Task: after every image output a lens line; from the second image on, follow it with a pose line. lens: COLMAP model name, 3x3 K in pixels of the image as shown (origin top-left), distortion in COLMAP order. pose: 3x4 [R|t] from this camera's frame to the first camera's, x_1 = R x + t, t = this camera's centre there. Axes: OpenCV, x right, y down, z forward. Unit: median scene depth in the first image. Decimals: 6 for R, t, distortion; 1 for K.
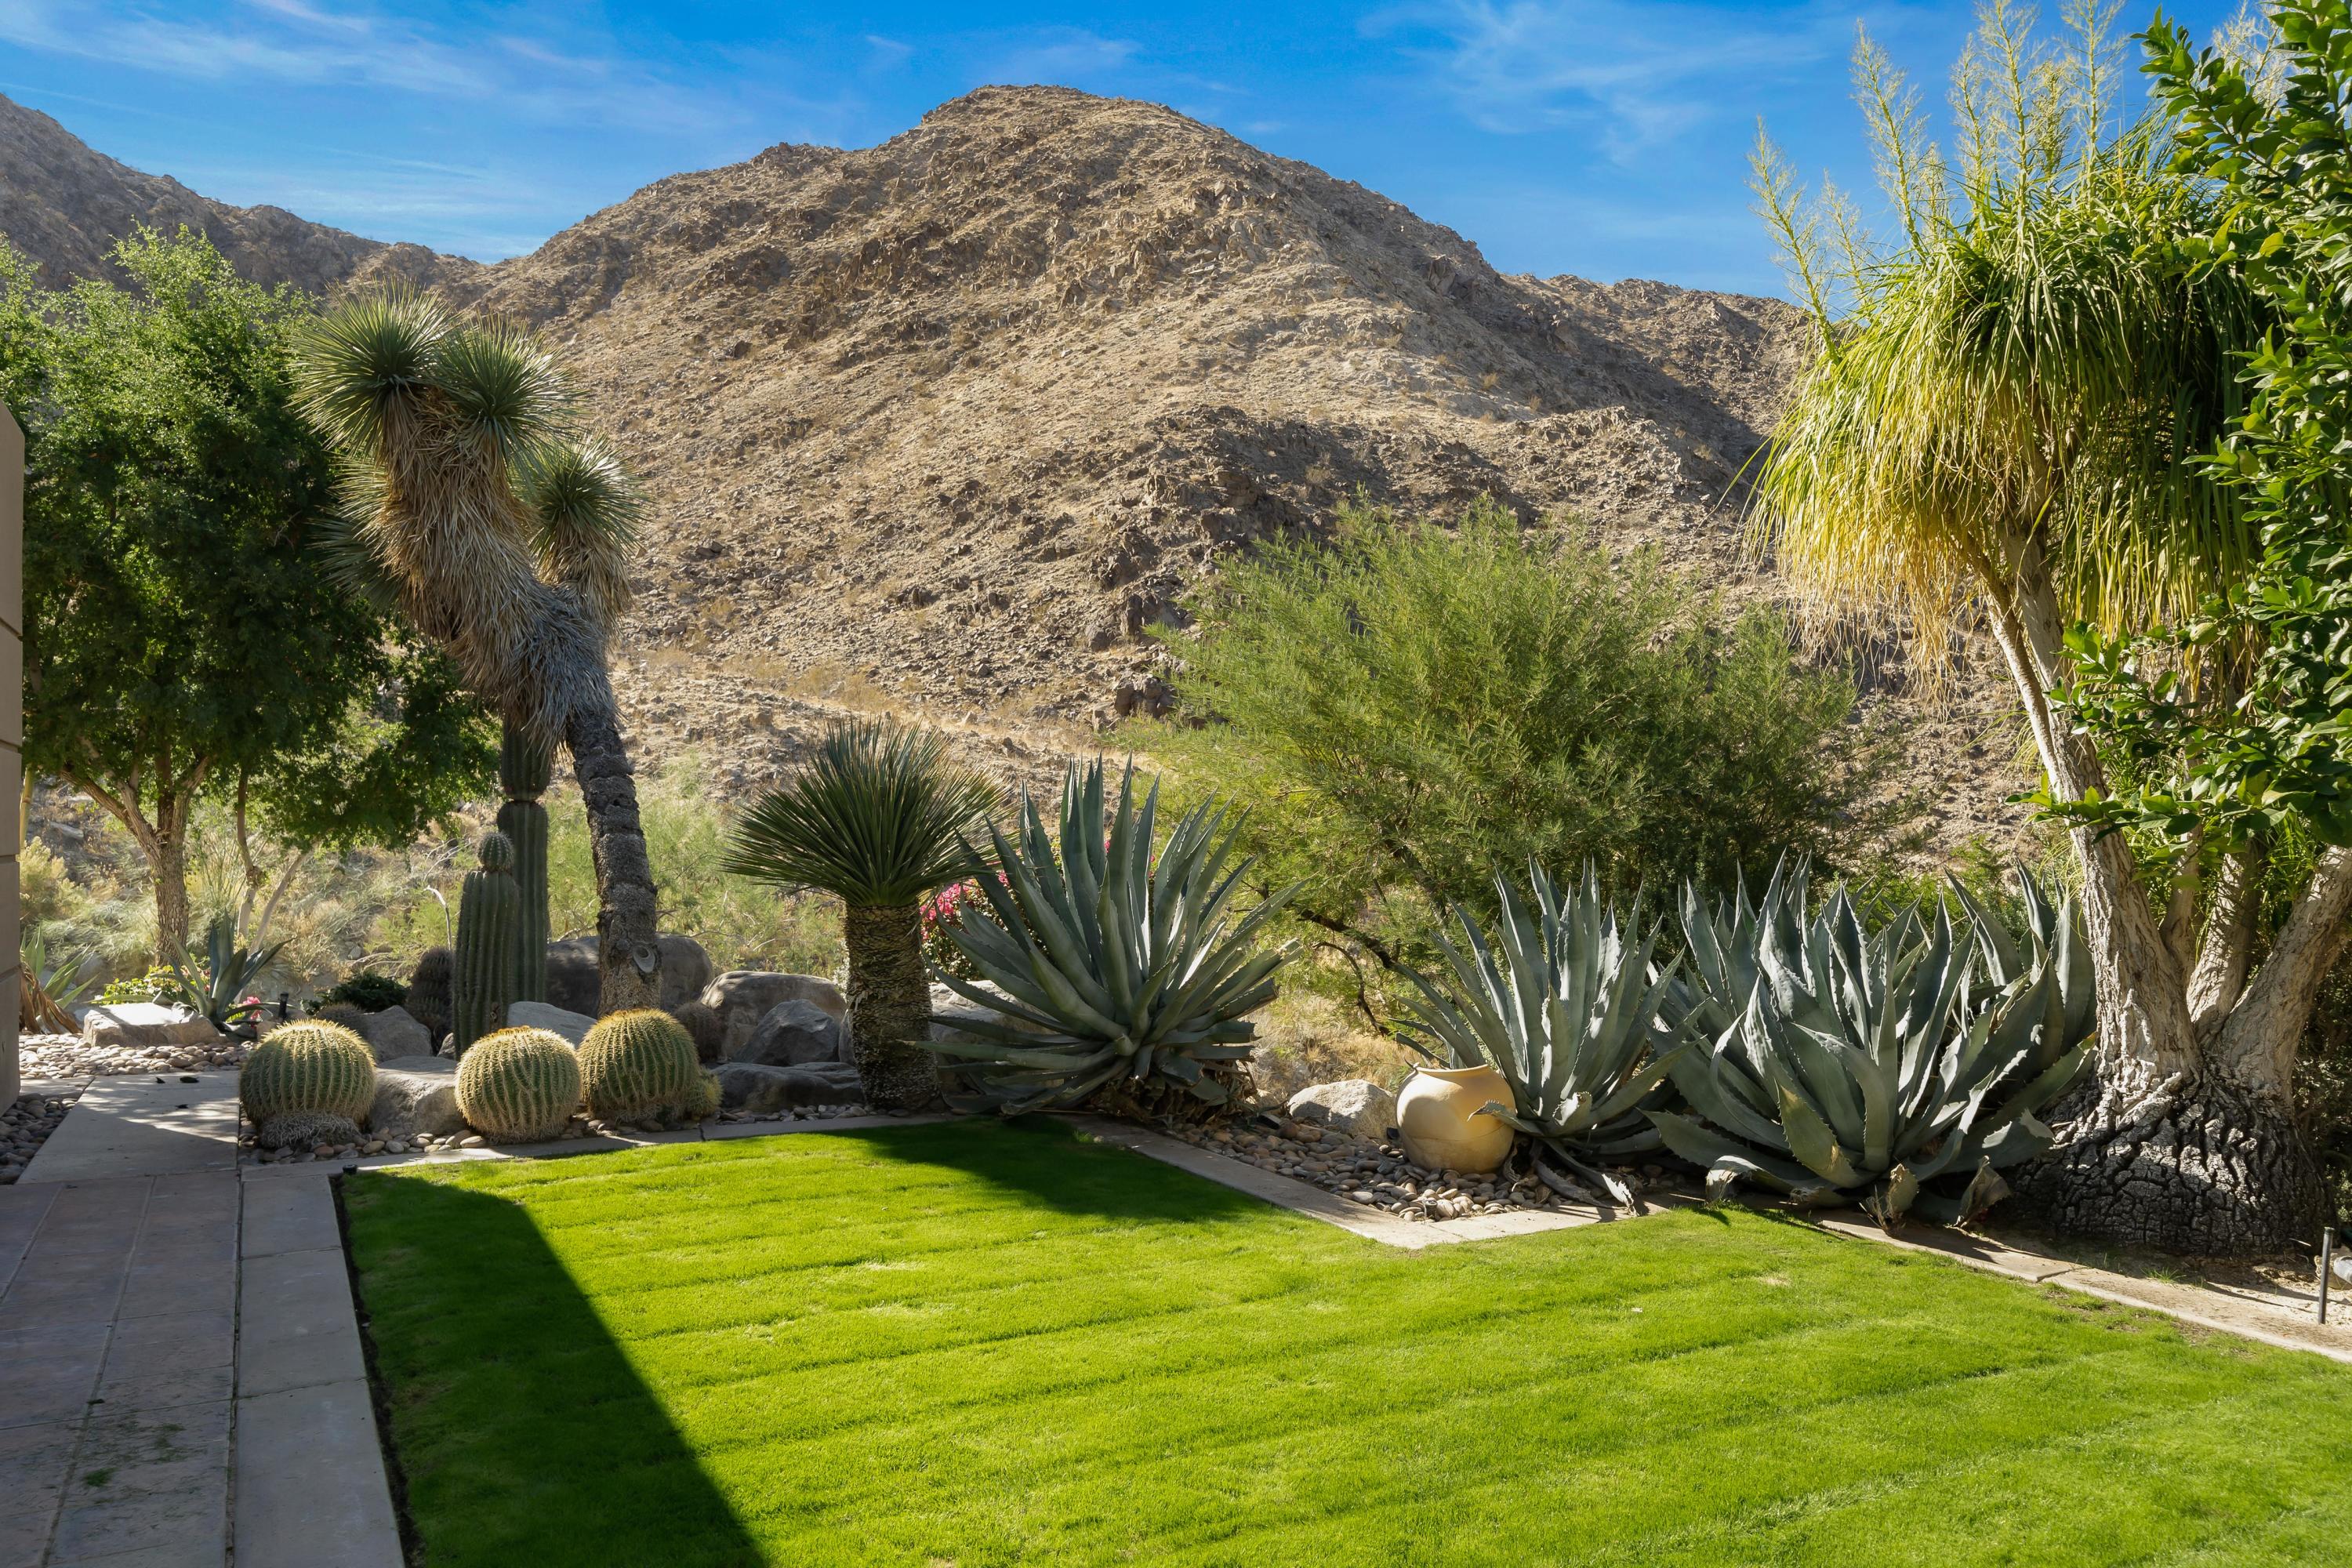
lens RADIAL K [[1608.5, 0, 1172.0], [0, 1608.5, 863.4], [0, 0, 1]] dist [0.017826, 0.007132]
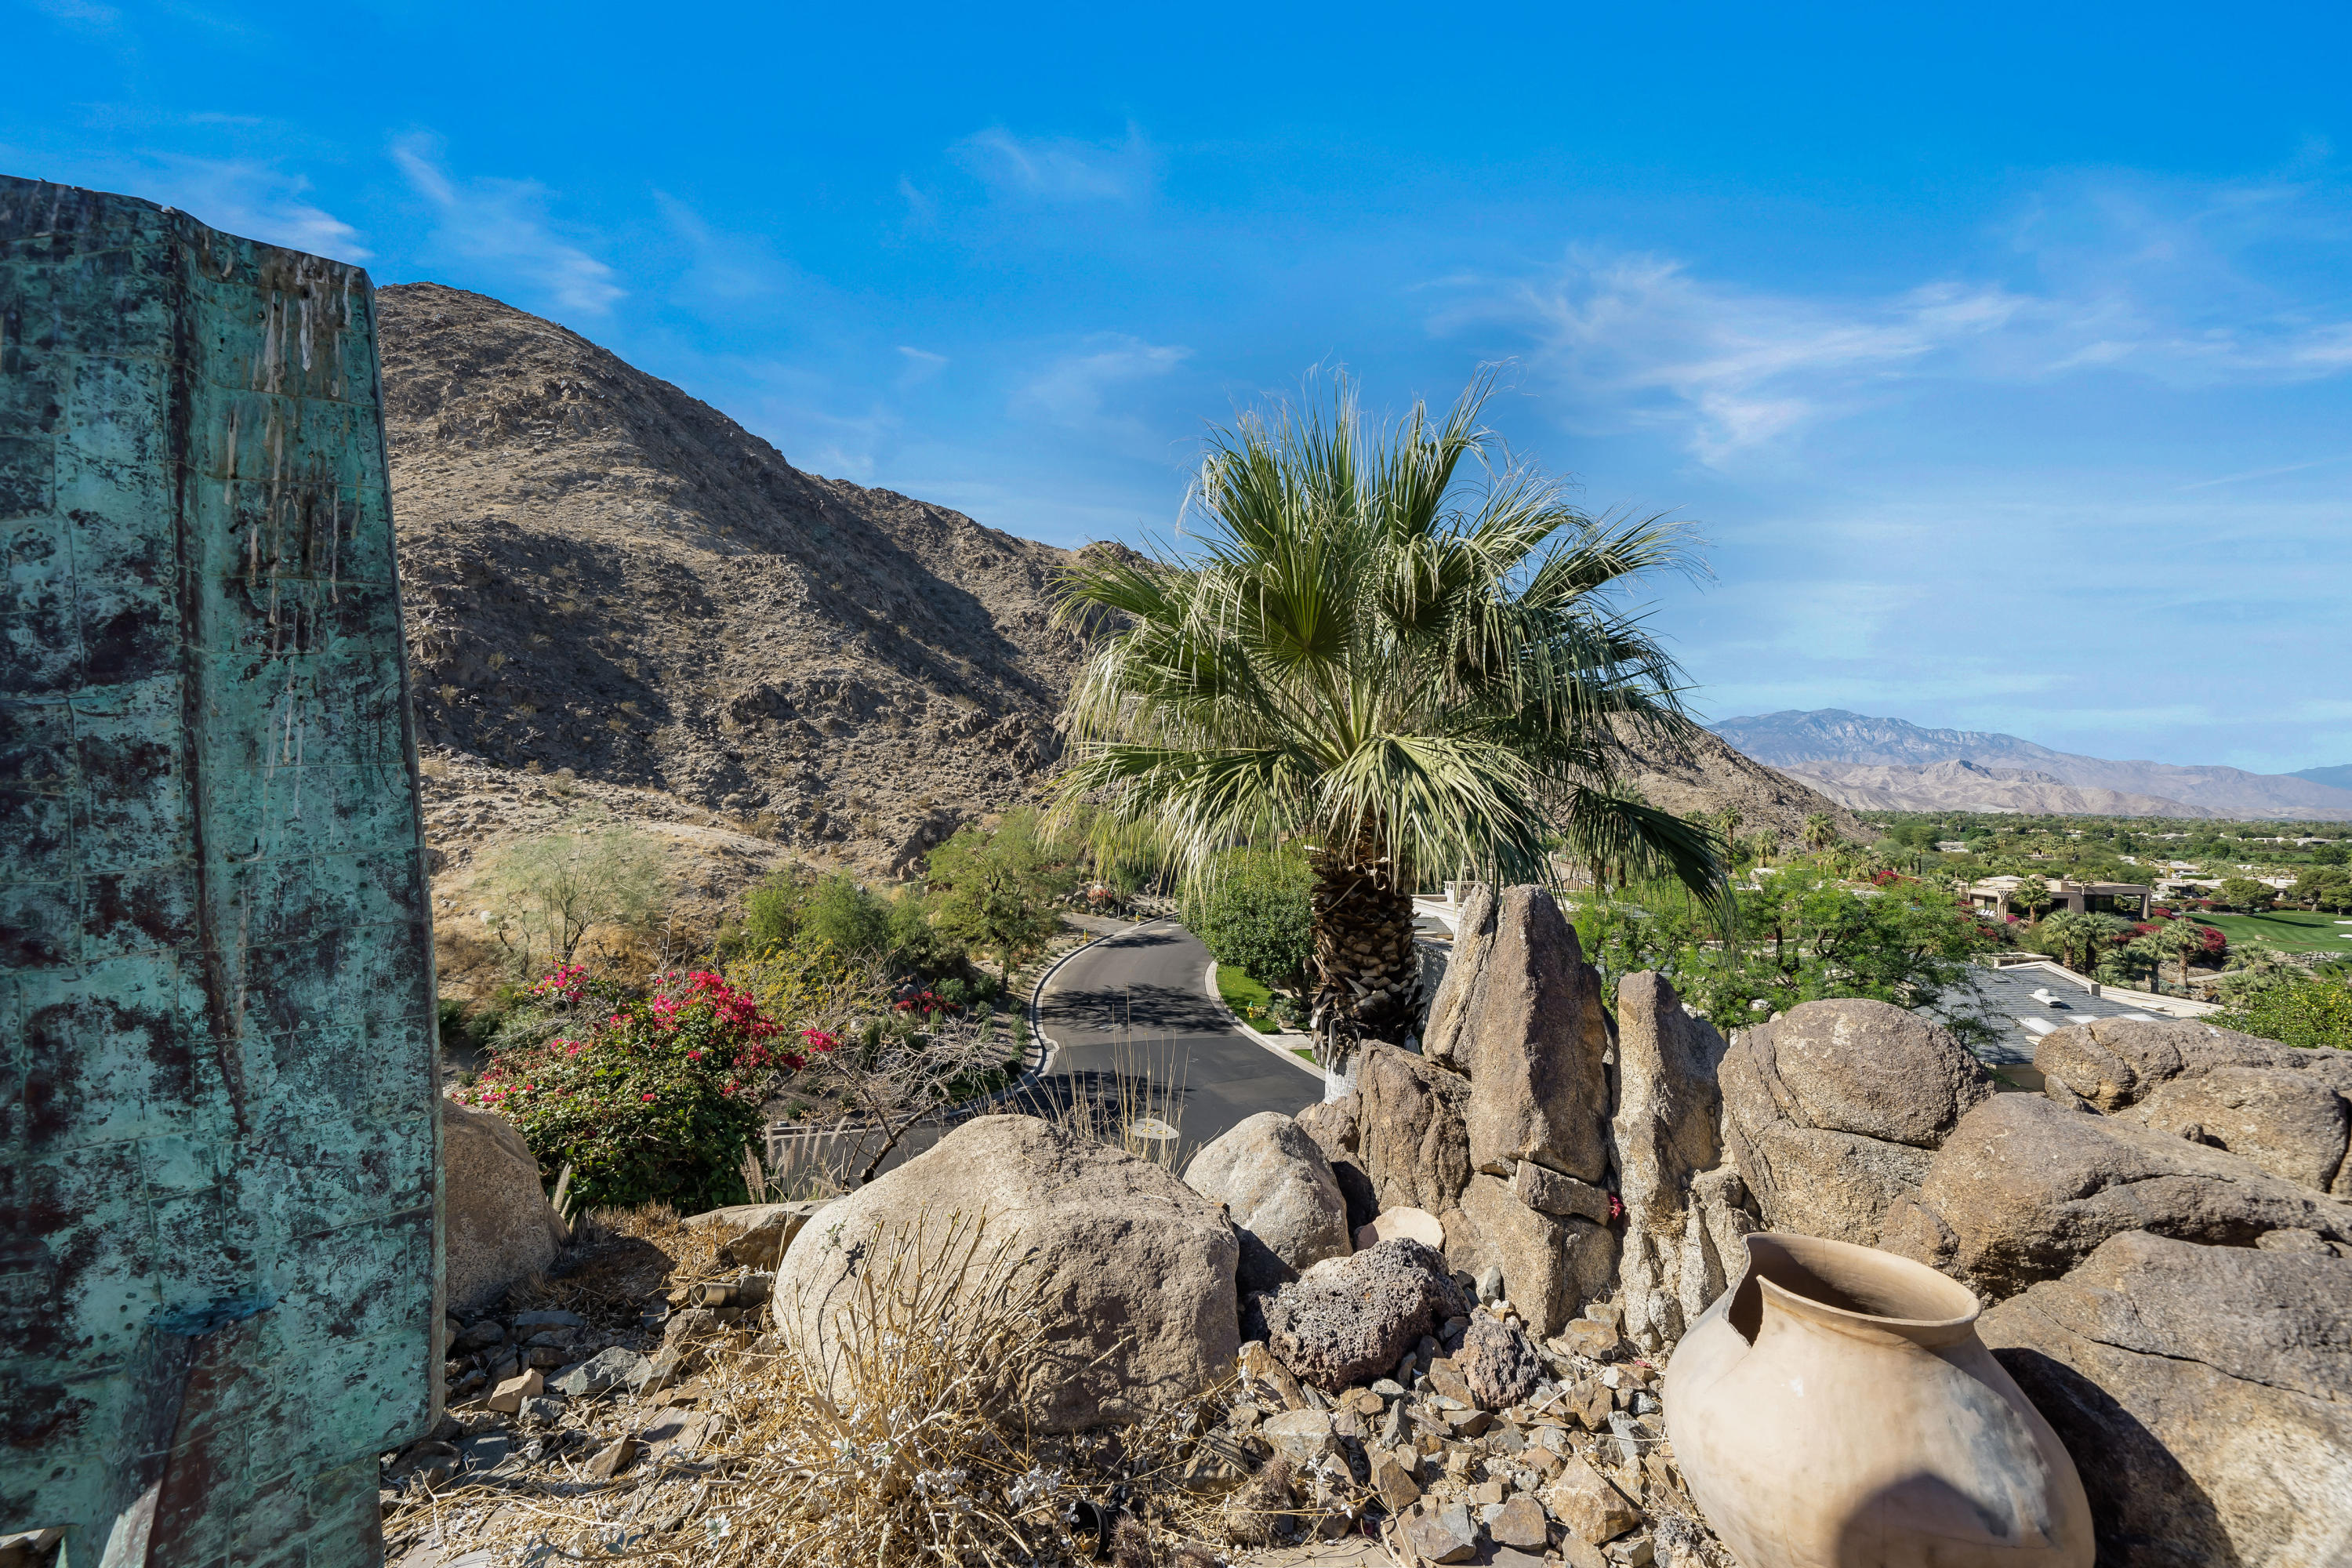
lens RADIAL K [[904.1, 0, 1168.3], [0, 904.1, 798.0], [0, 0, 1]] dist [-0.003229, -0.000206]
pose [[0.868649, -0.001921, 0.495424, 0.118106], [0.010121, 0.999853, -0.013870, 0.000359], [-0.495325, 0.017062, 0.868540, -0.046927]]
